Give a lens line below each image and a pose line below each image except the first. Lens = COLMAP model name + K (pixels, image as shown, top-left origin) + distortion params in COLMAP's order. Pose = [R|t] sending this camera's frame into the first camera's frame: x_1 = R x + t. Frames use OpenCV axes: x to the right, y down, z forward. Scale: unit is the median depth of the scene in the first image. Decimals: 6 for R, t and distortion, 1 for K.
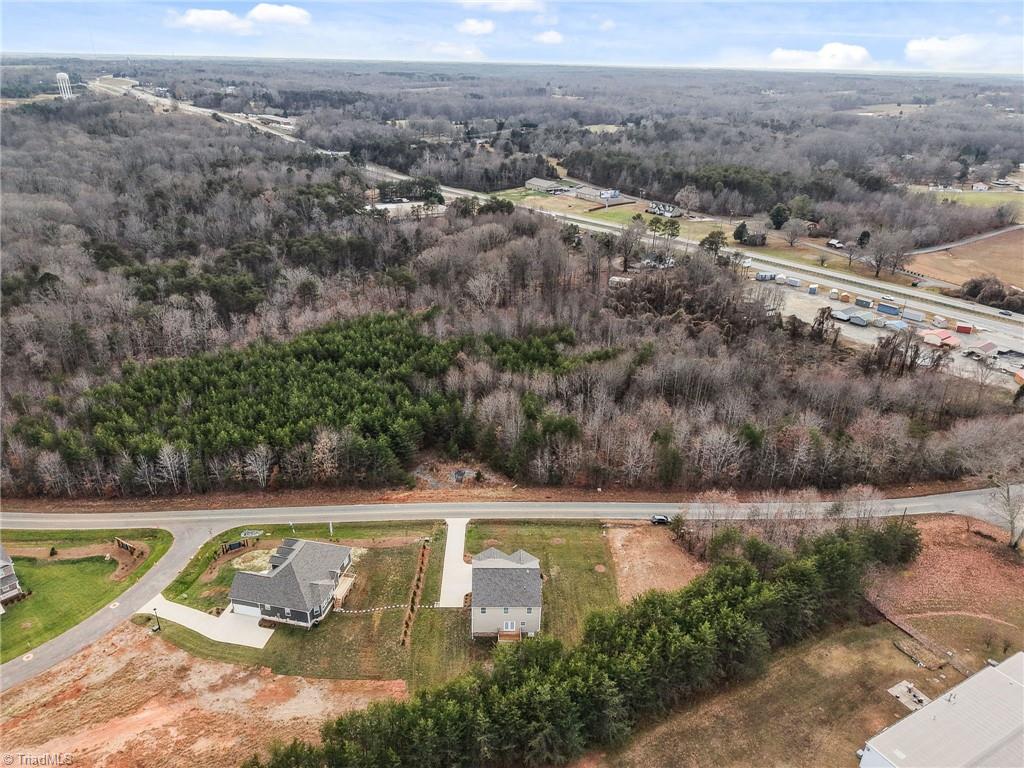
lens RADIAL K [[706.5, 0, 512.0], [0, 706.5, 384.0], [0, 0, 1]] dist [0.063922, -0.075391]
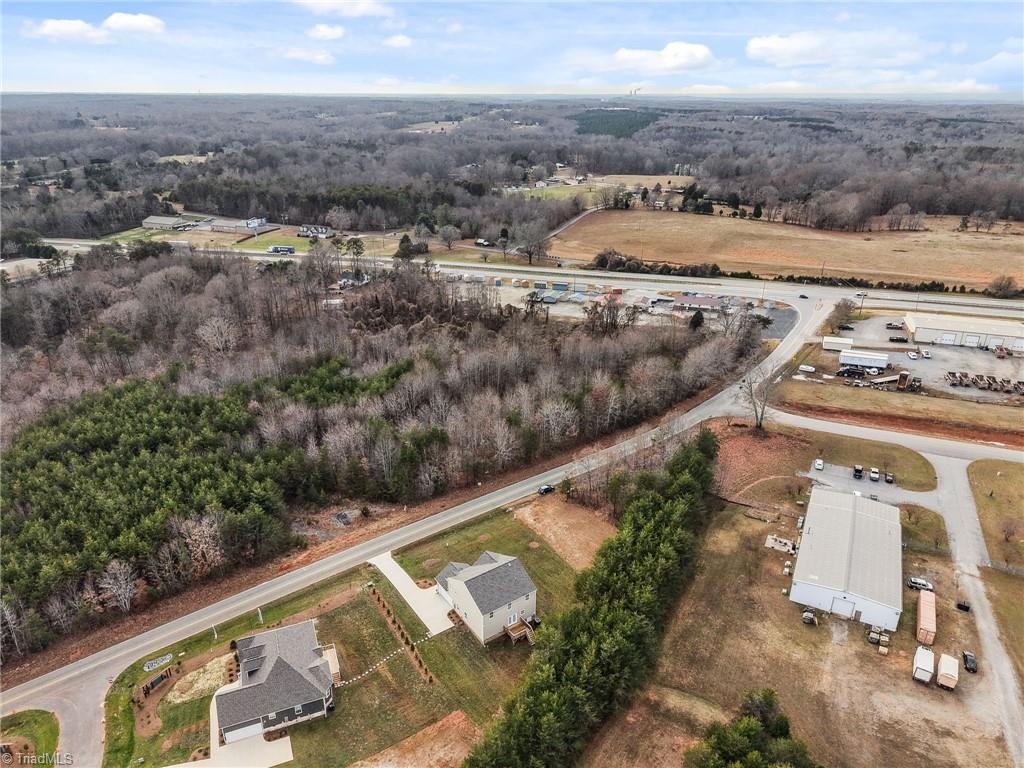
lens RADIAL K [[677.1, 0, 513.3], [0, 677.1, 429.5], [0, 0, 1]] dist [0.059862, -0.044662]
pose [[0.825243, -0.272116, 0.494900, -0.328487], [0.253201, 0.961536, 0.106479, -0.026500], [-0.504839, 0.037438, 0.862401, 0.100029]]
